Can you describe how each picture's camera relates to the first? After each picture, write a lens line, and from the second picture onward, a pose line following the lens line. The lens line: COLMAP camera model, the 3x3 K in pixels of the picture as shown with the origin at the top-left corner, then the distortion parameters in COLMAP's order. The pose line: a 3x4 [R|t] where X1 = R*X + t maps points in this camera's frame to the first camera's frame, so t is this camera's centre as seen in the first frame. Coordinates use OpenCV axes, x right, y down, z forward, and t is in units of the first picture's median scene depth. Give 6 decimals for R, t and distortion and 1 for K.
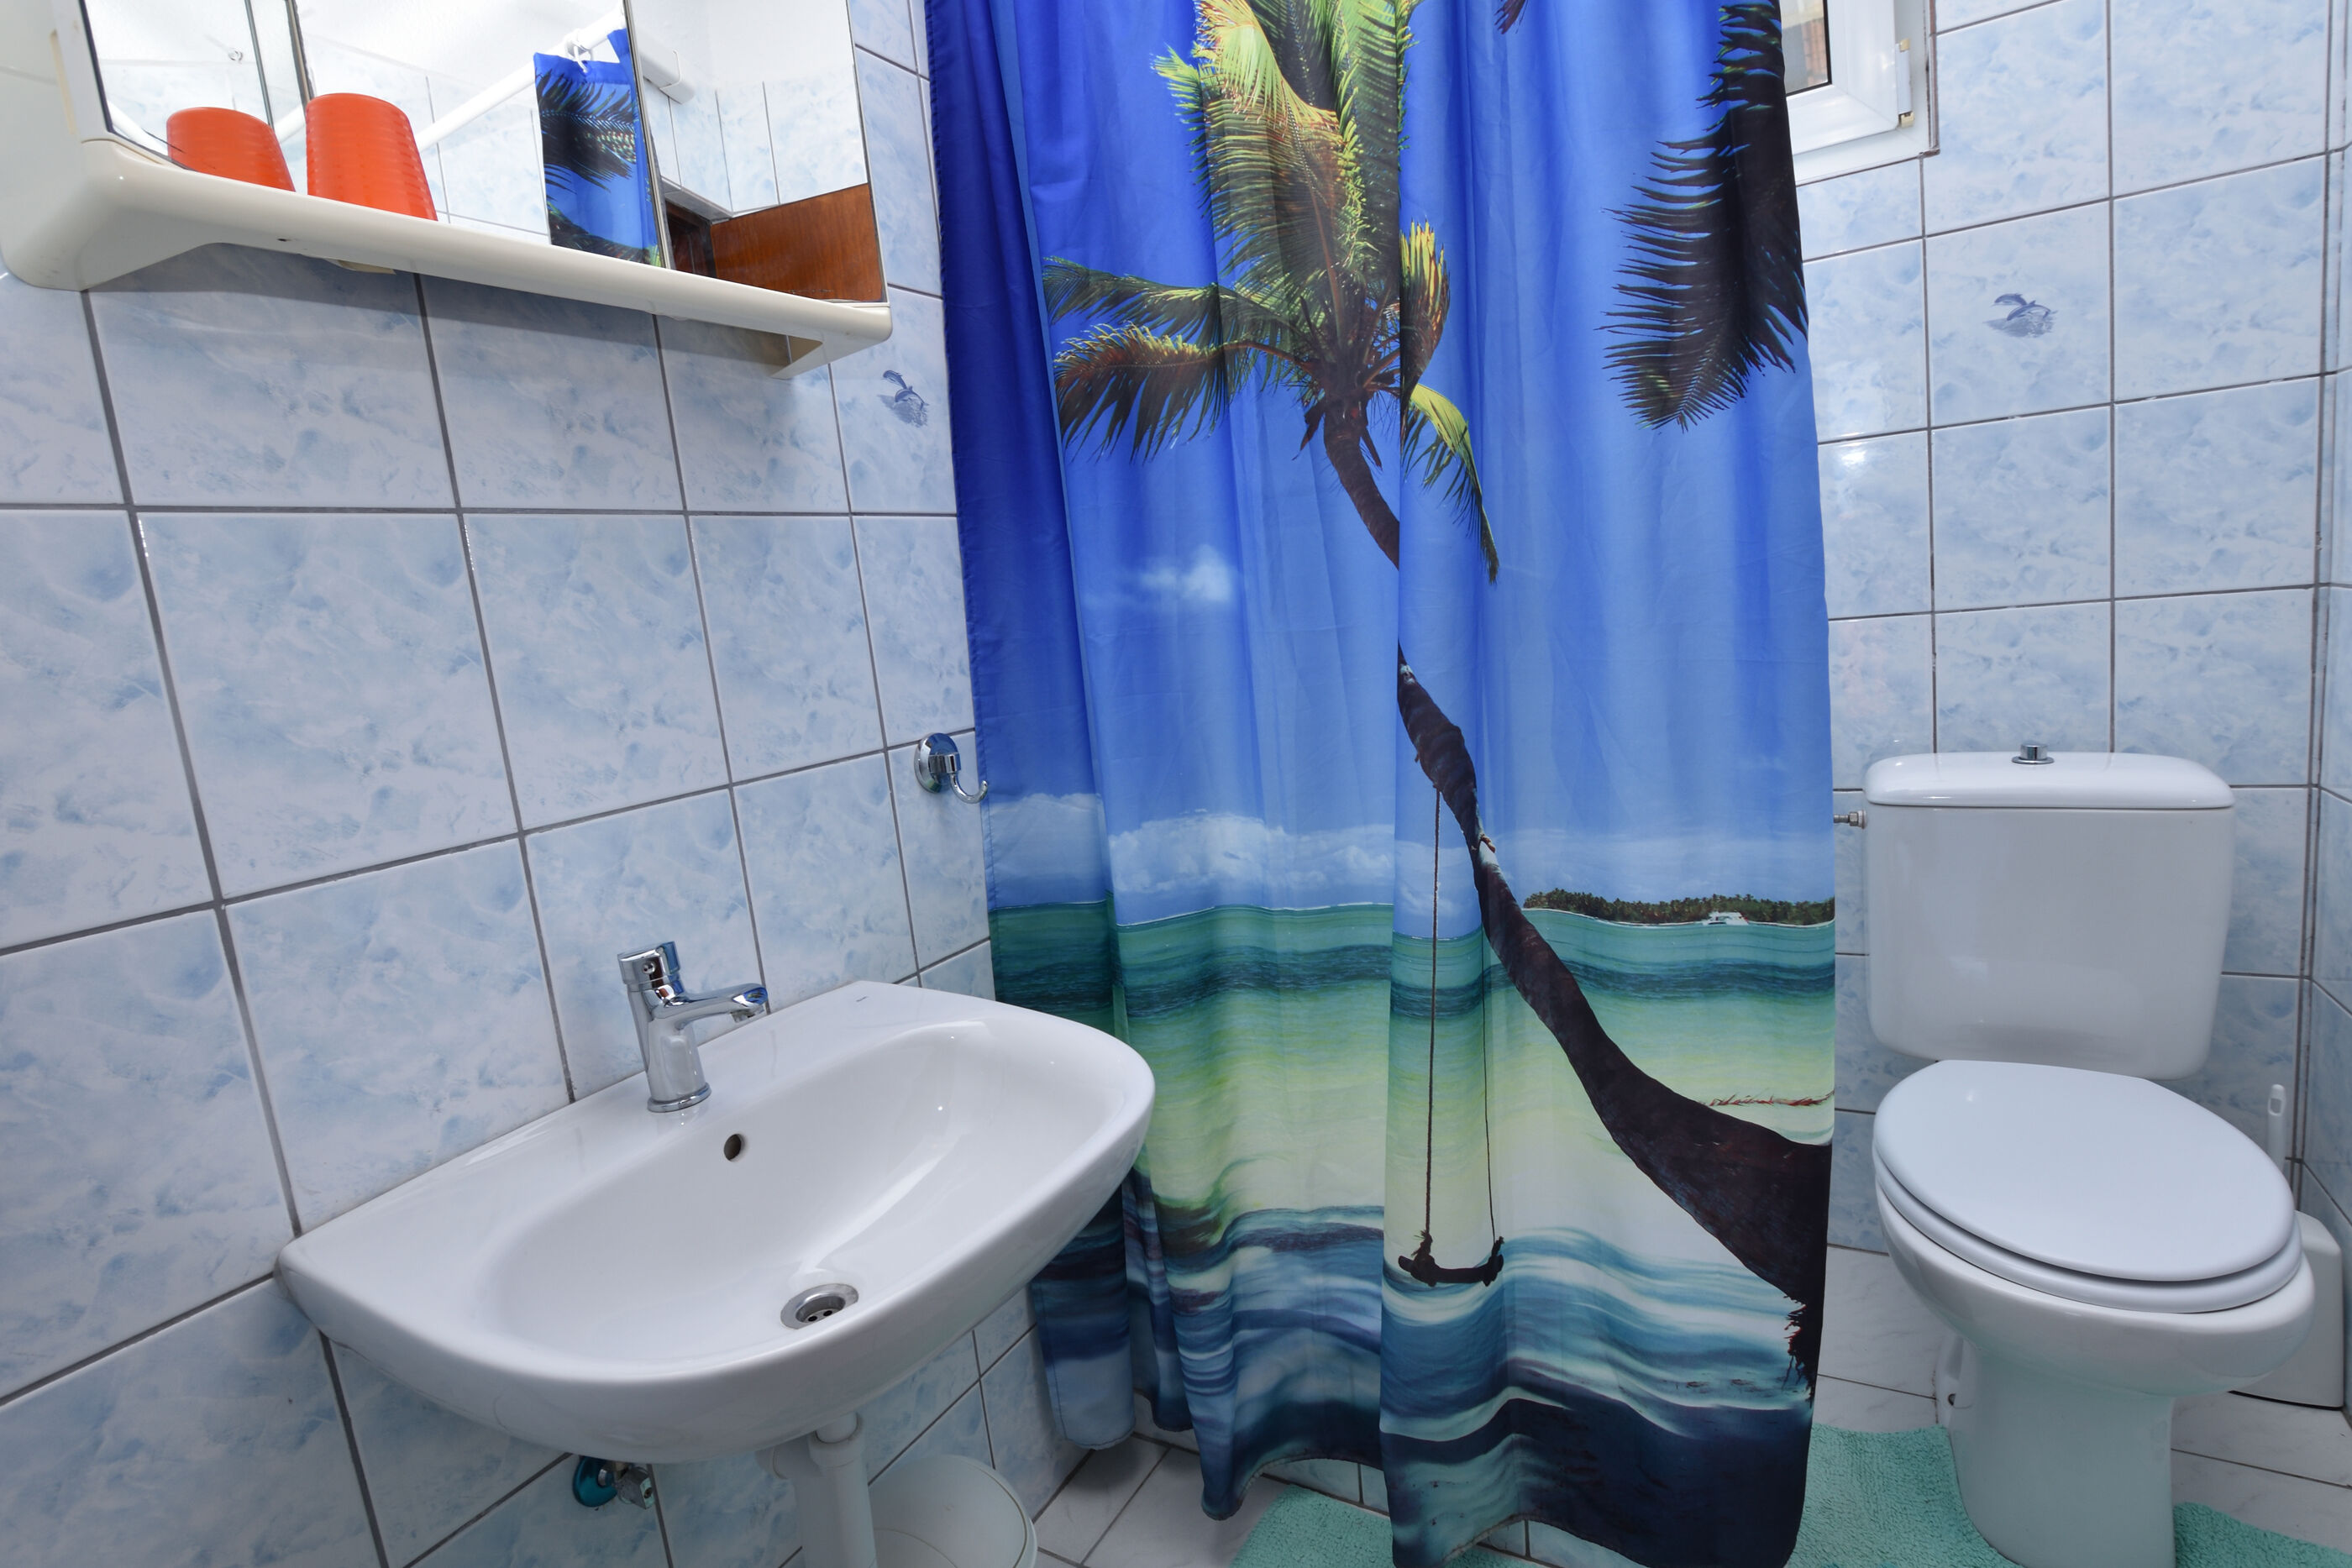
lens RADIAL K [[1111.0, 0, 1176.0], [0, 1111.0, 784.0], [0, 0, 1]] dist [-0.034023, -0.000176]
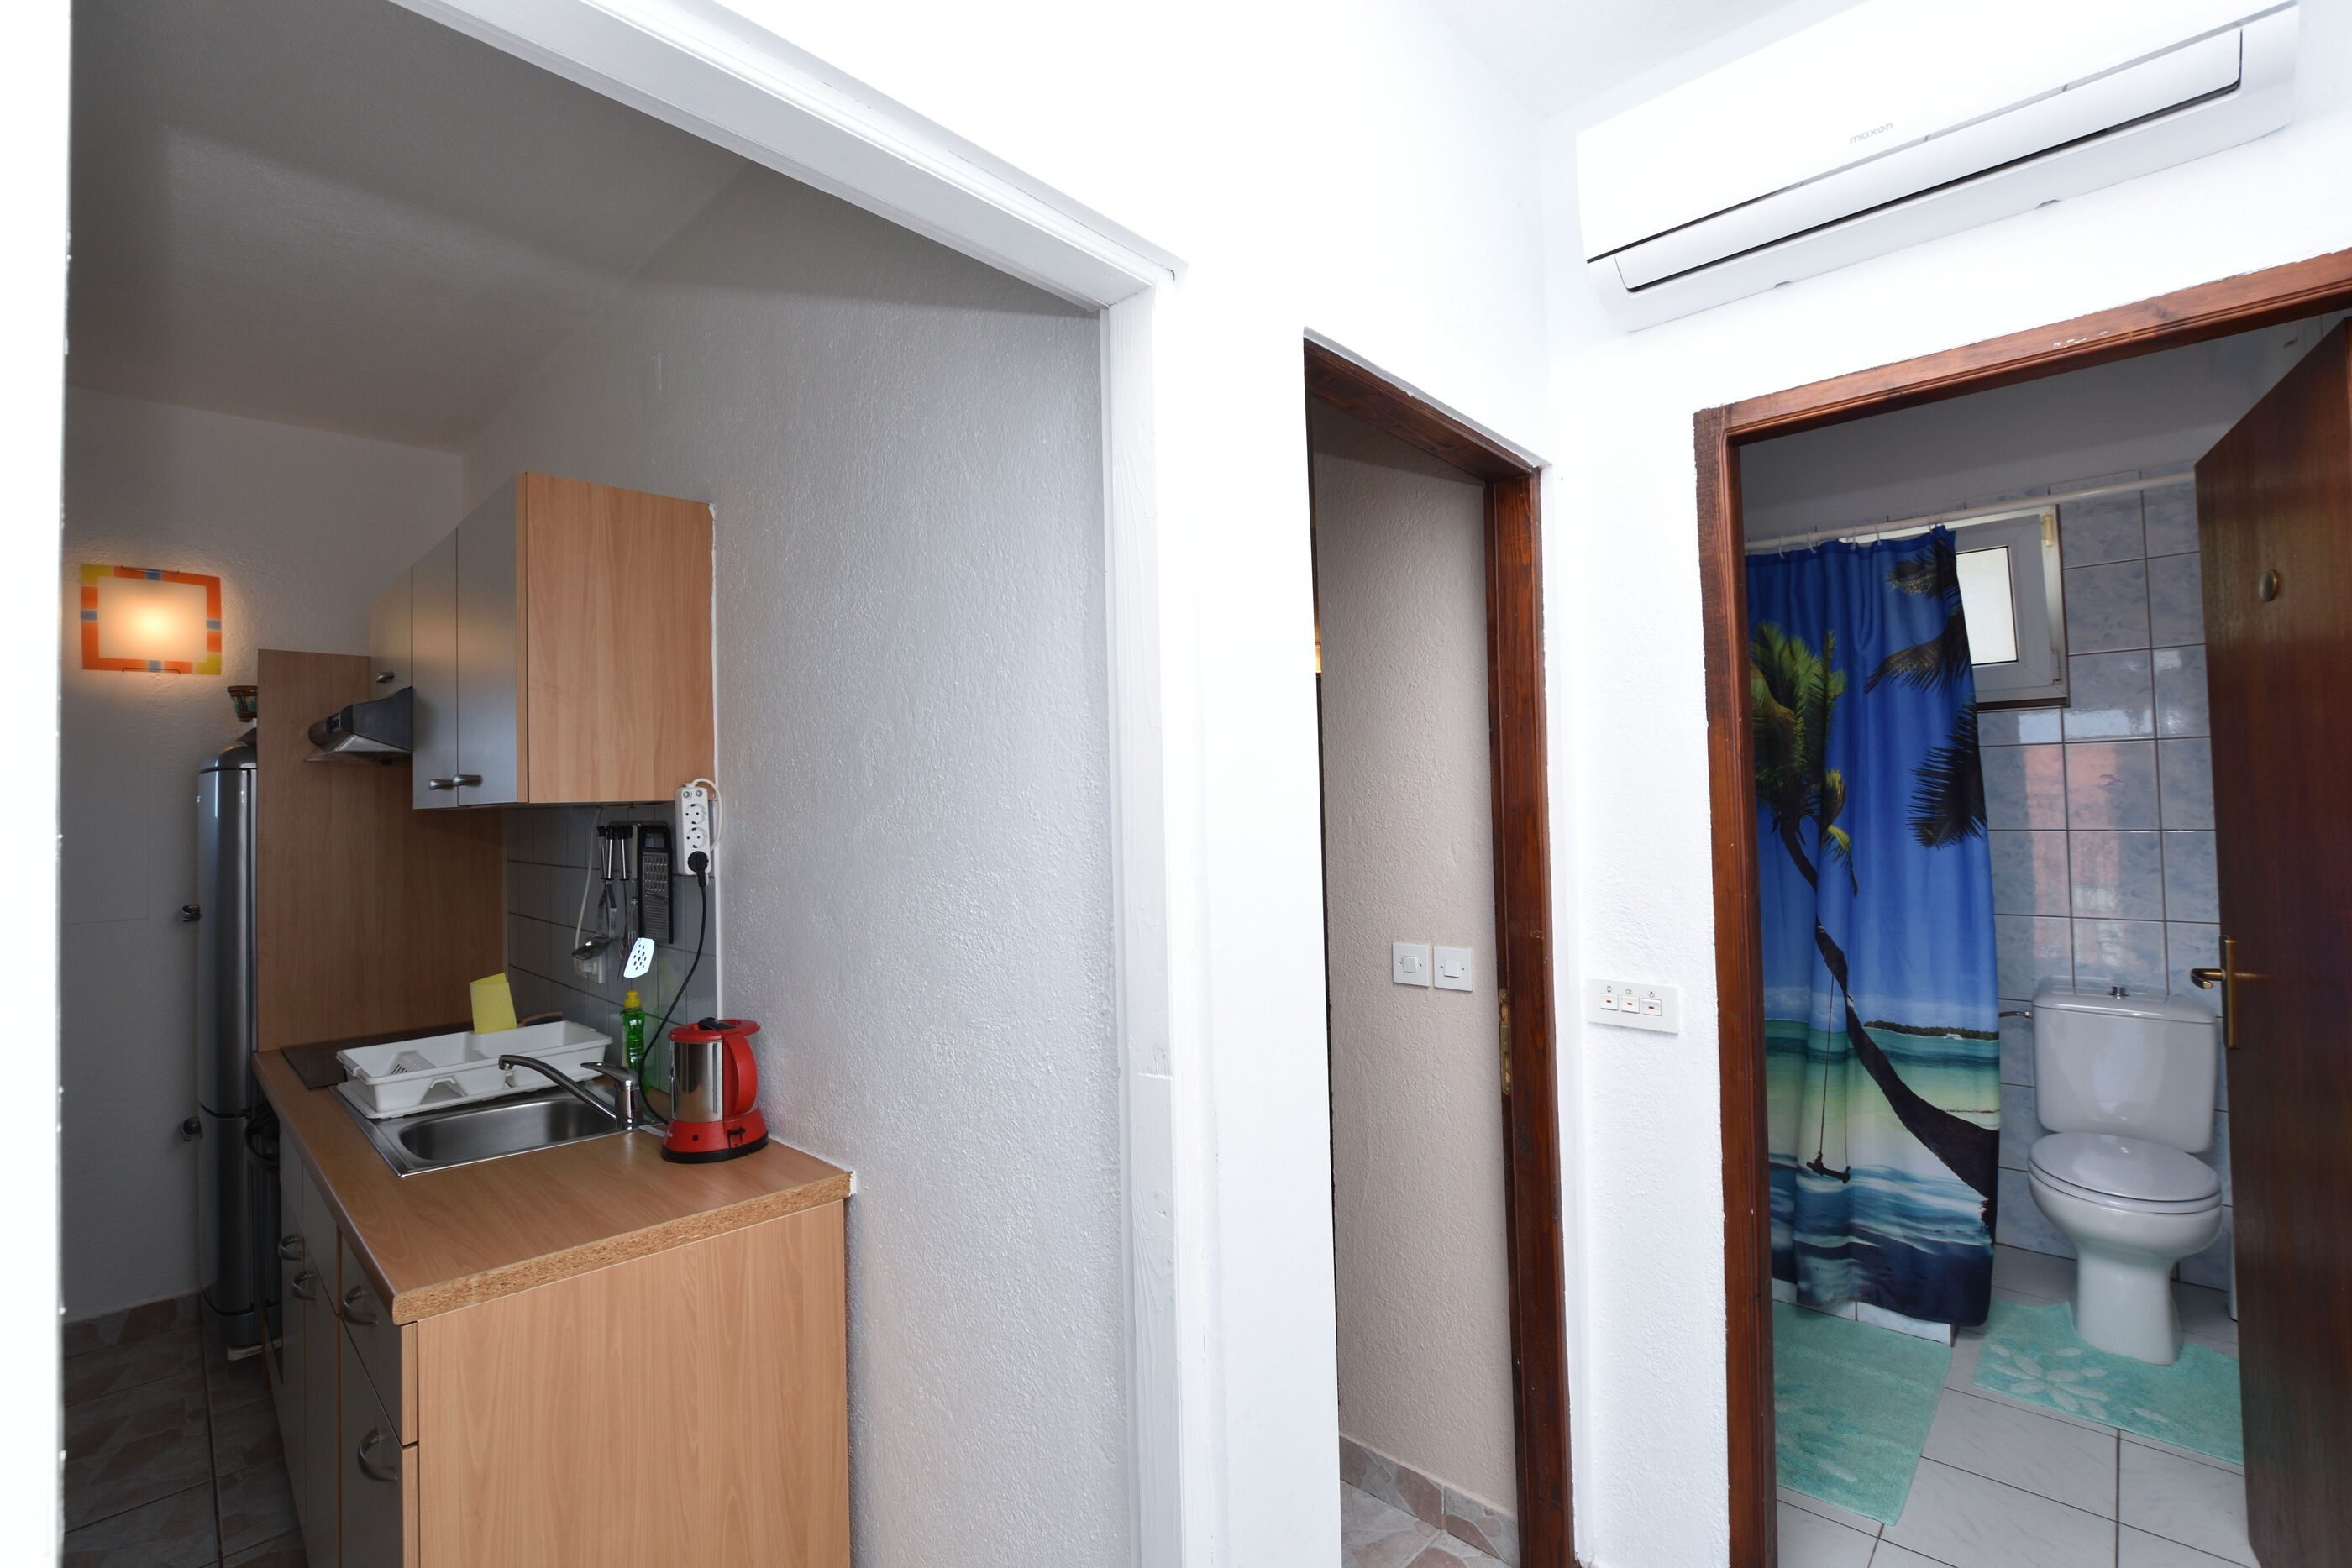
lens RADIAL K [[1035.2, 0, 1176.0], [0, 1035.2, 784.0], [0, 0, 1]] dist [-0.028061, 0.000346]
pose [[0.974429, 0.079492, -0.210164, -0.793388], [-0.111343, 0.983244, -0.144343, 0.083646], [0.195169, 0.164053, 0.966952, -1.694339]]
